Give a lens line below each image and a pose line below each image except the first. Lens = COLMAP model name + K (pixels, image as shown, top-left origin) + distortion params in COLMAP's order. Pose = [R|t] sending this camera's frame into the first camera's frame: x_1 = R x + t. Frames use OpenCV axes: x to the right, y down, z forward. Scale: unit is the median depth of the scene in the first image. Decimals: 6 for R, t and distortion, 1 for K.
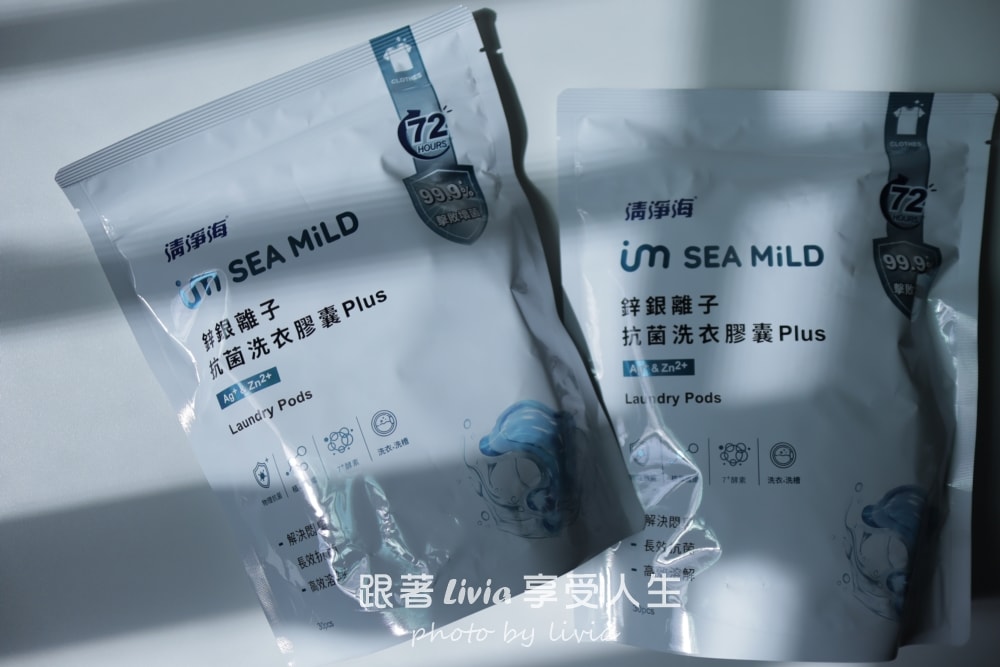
lens RADIAL K [[1039.1, 0, 500.0], [0, 1039.1, 333.5], [0, 0, 1]] dist [-0.004252, 0.017085]
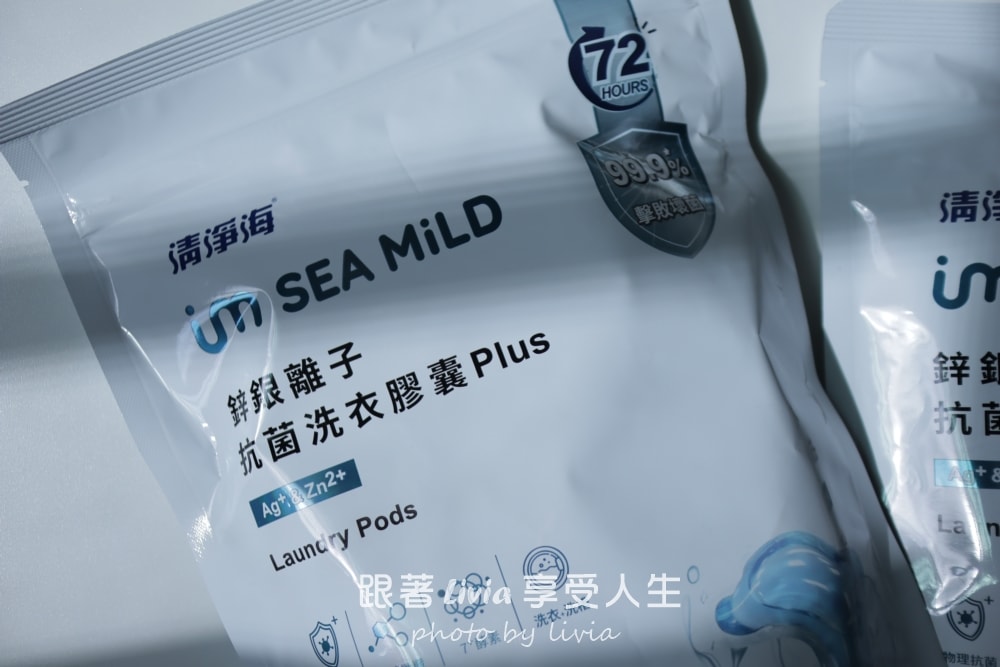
lens RADIAL K [[1039.1, 0, 500.0], [0, 1039.1, 333.5], [0, 0, 1]] dist [-0.004252, 0.017085]
pose [[0.999665, 0.024617, -0.008005, -0.129534], [-0.024621, 0.999697, -0.000442, -0.039671], [0.007991, 0.000639, 0.999968, 0.414973]]
